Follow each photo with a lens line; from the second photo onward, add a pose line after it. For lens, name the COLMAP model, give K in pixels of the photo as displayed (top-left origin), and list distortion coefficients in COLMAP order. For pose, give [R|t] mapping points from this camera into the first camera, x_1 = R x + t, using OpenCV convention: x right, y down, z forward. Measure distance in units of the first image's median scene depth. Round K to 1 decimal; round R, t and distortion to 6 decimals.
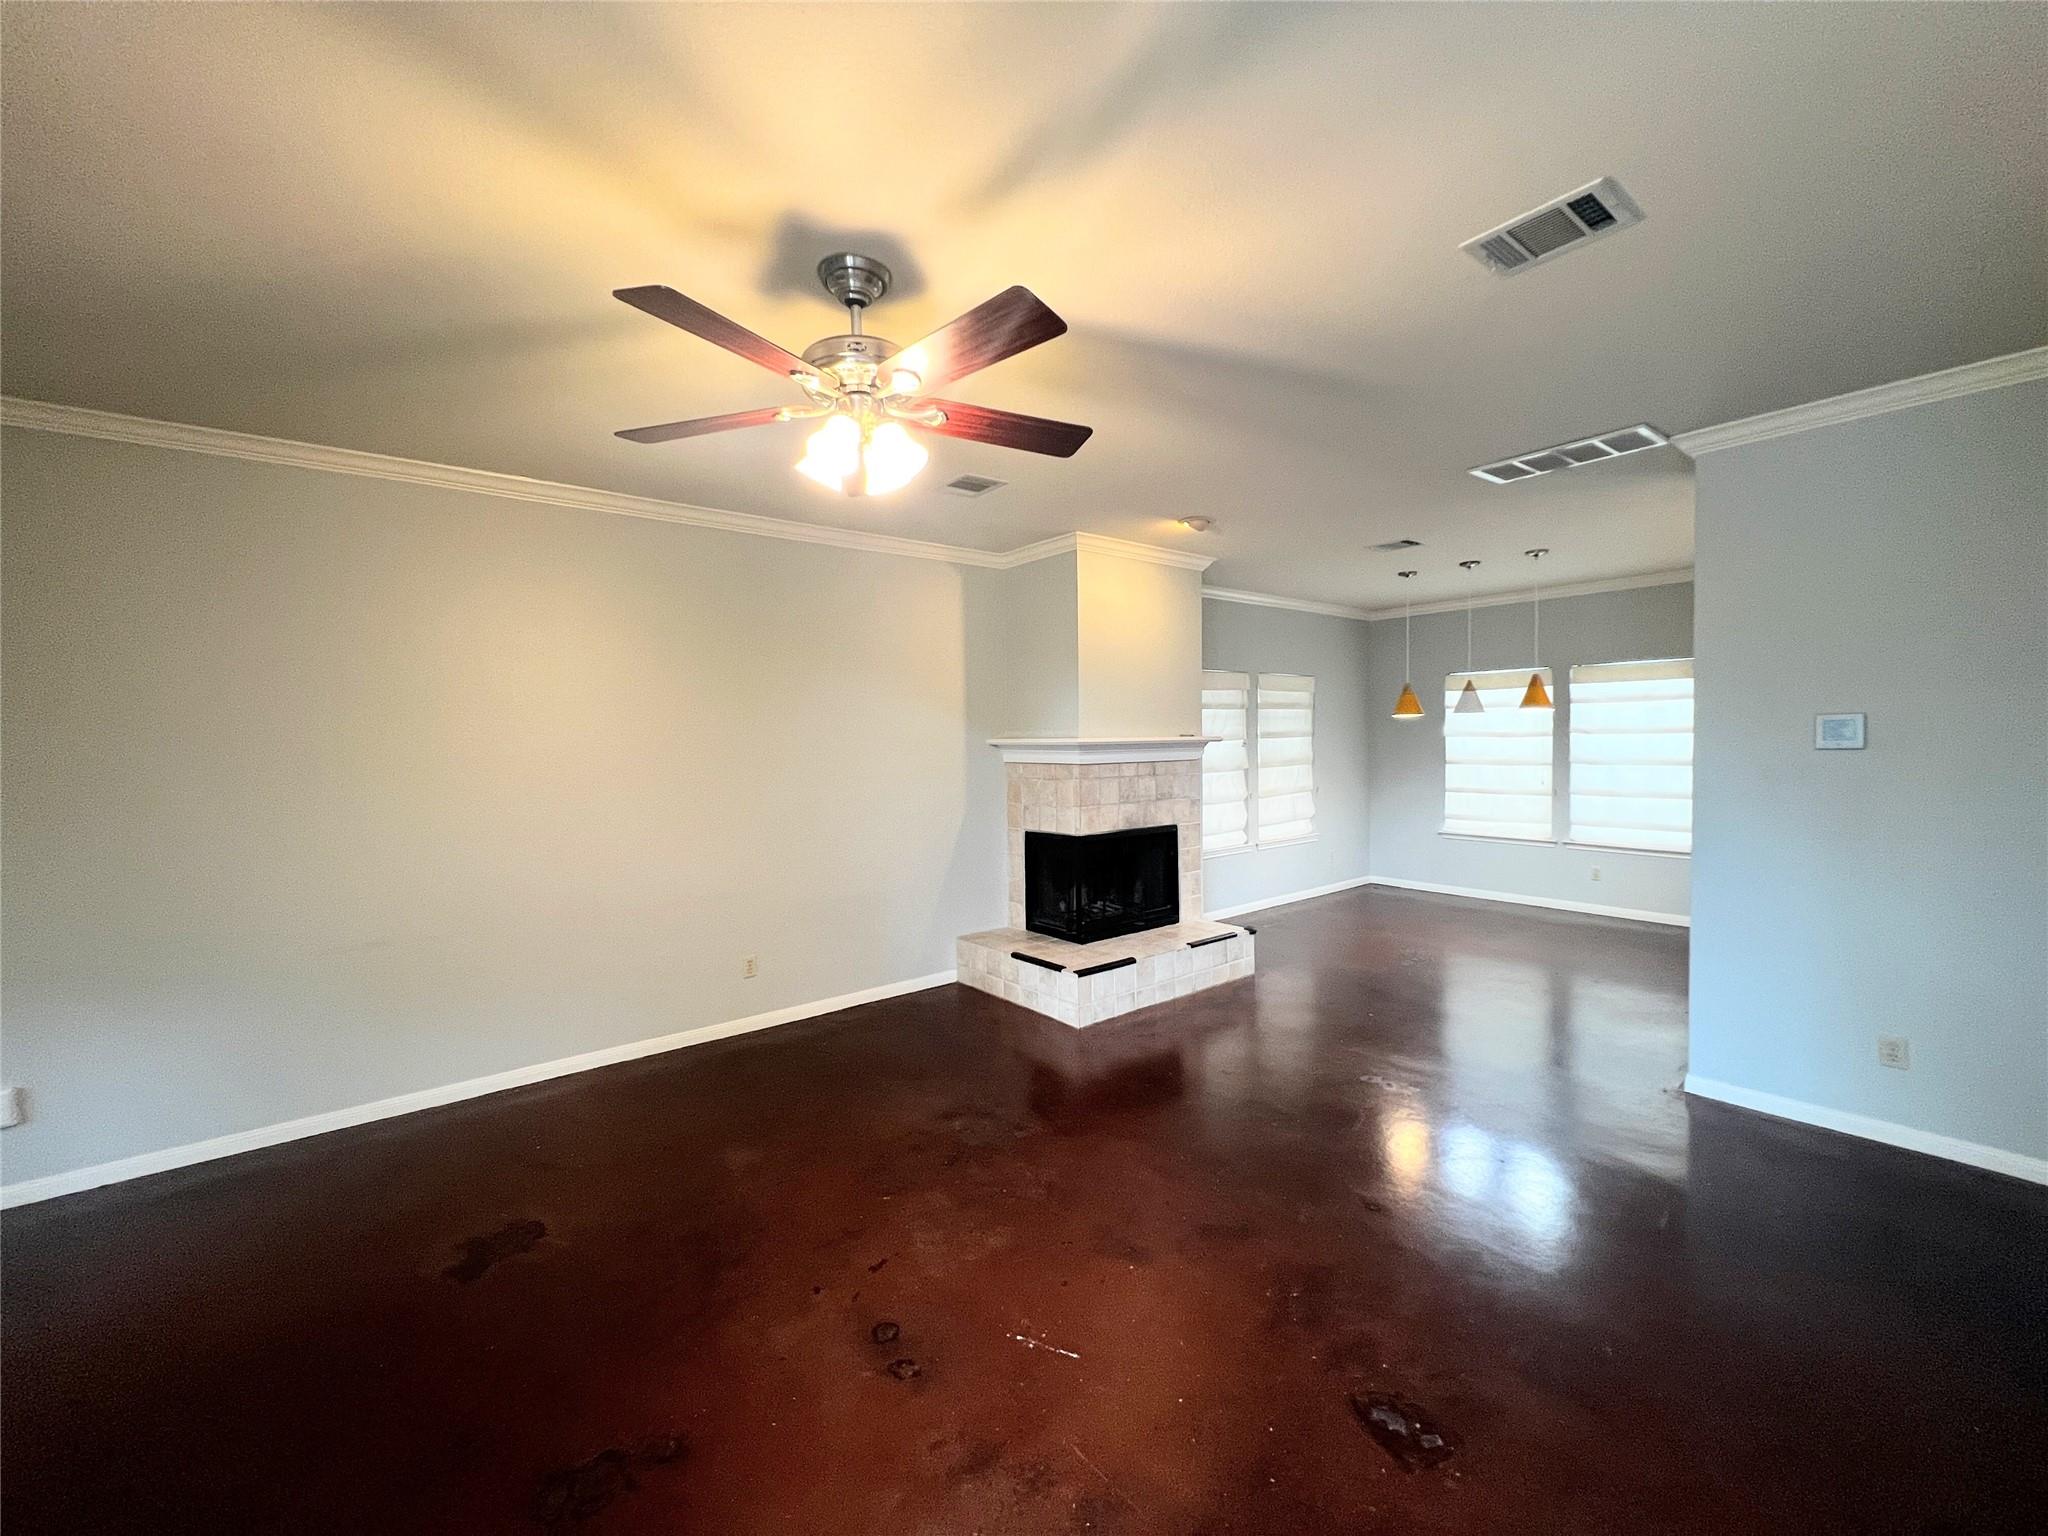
lens RADIAL K [[819.9, 0, 1021.7], [0, 819.9, 768.1], [0, 0, 1]] dist [0.000761, -0.000214]
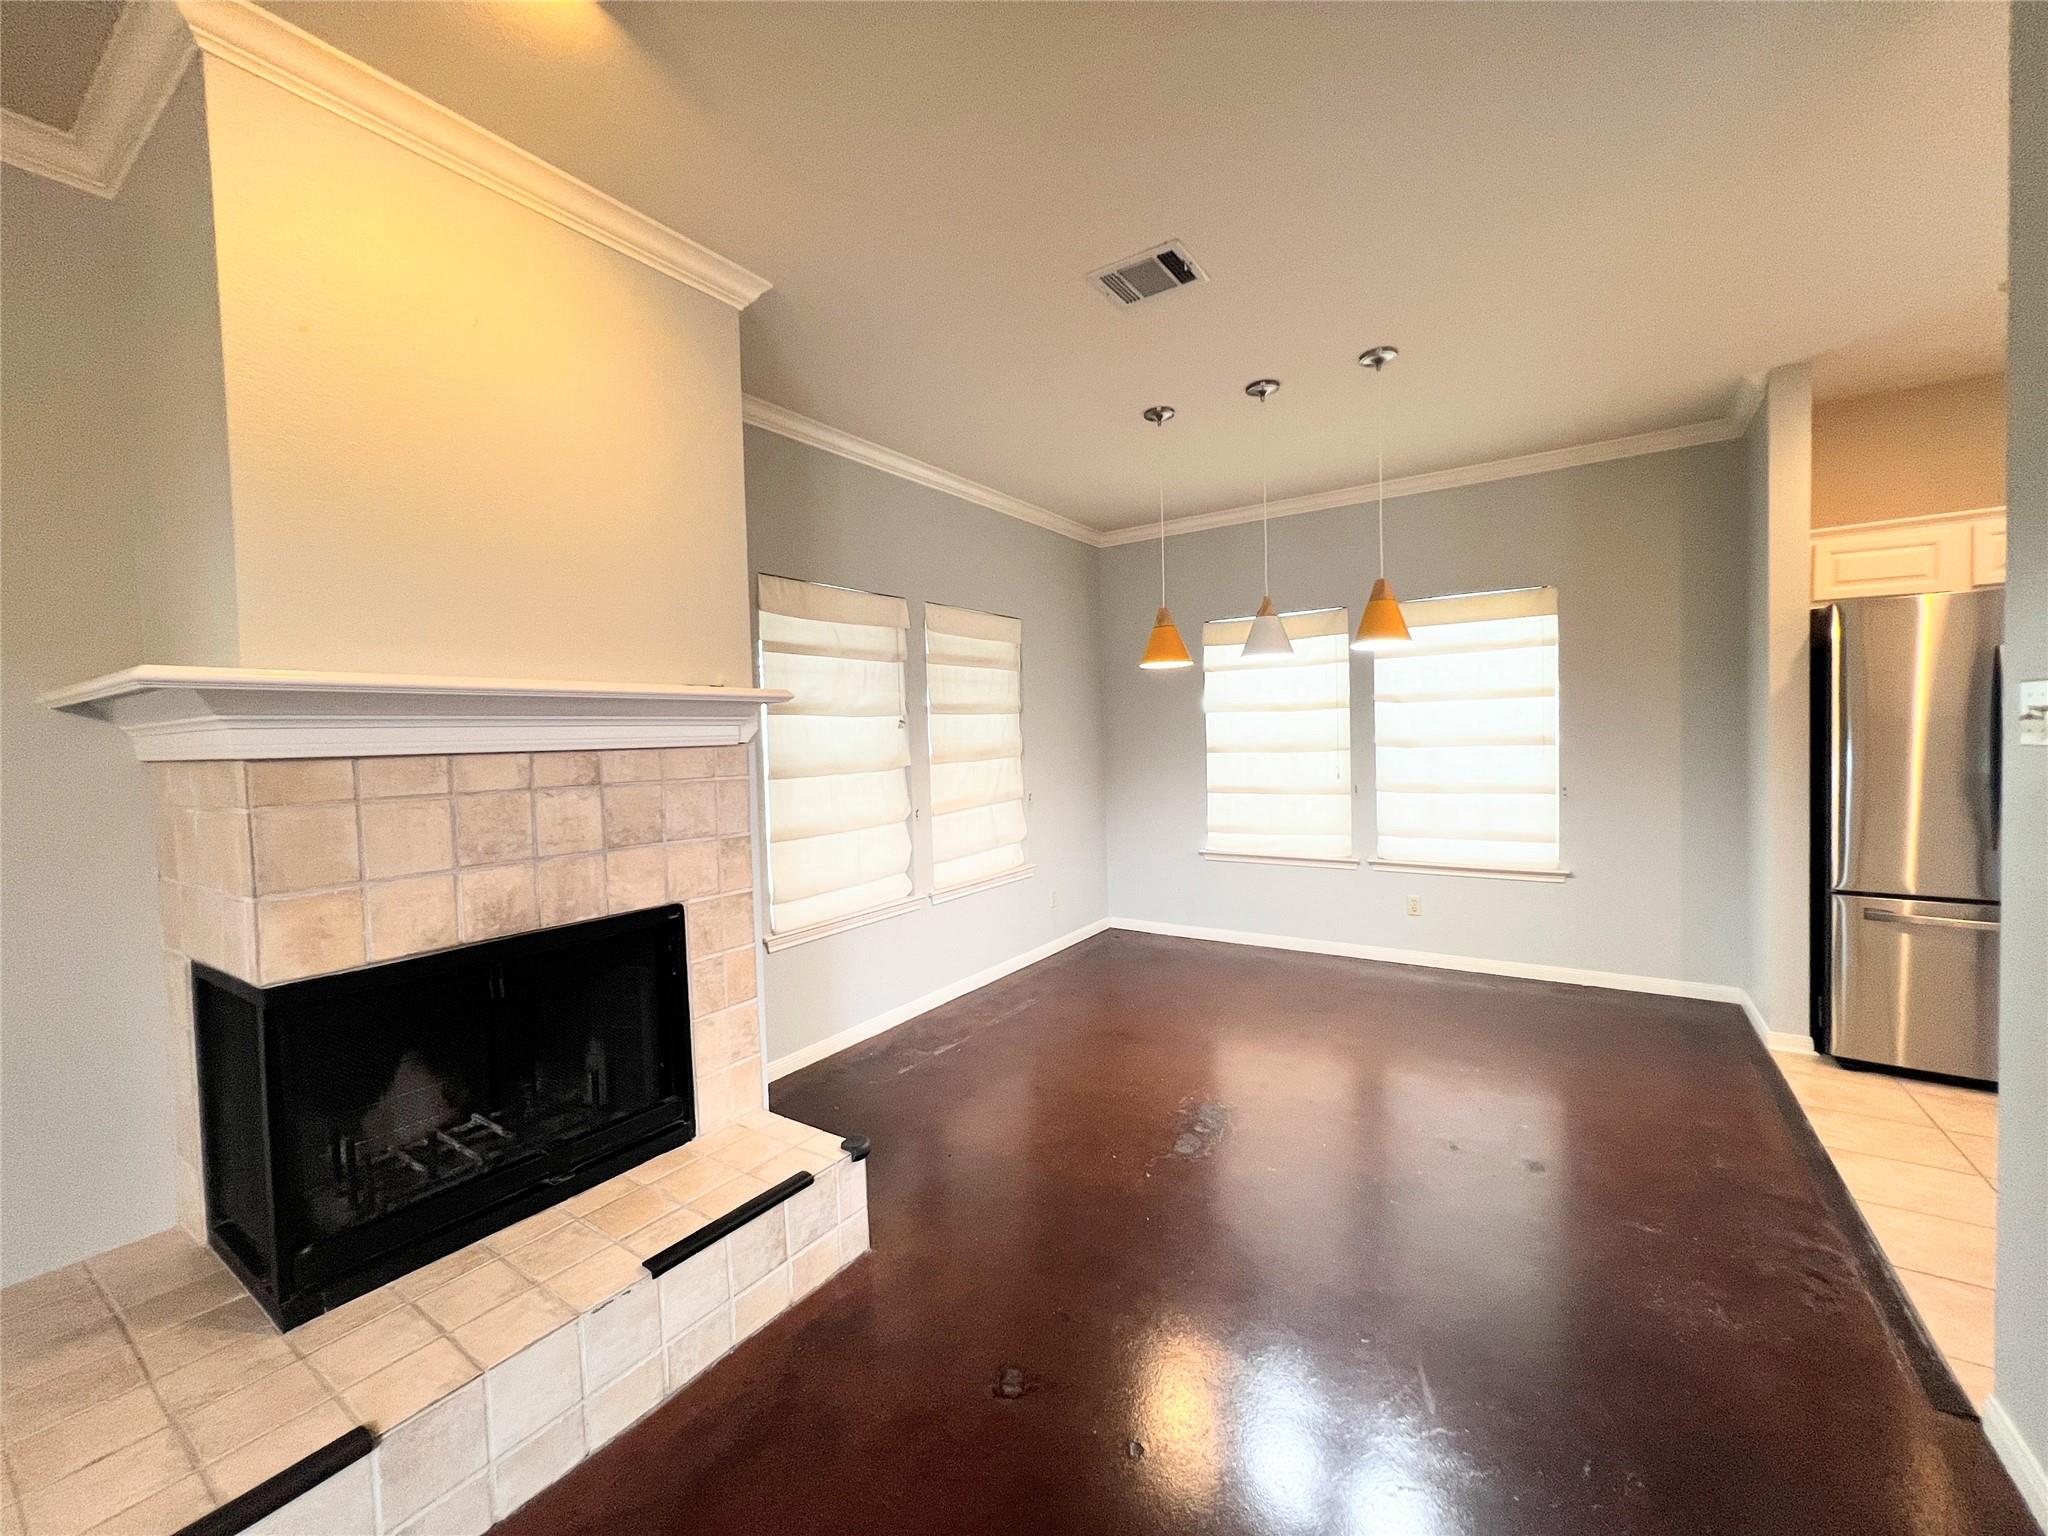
lens RADIAL K [[819.9, 0, 1026.8], [0, 819.9, 766.7], [0, 0, 1]] dist [0.000761, -0.000214]
pose [[0.951947, -0.024904, 0.305248, 0.237347], [0.026806, 0.999639, -0.002042, 0.006142], [-0.305087, 0.010127, 0.952271, 0.568439]]
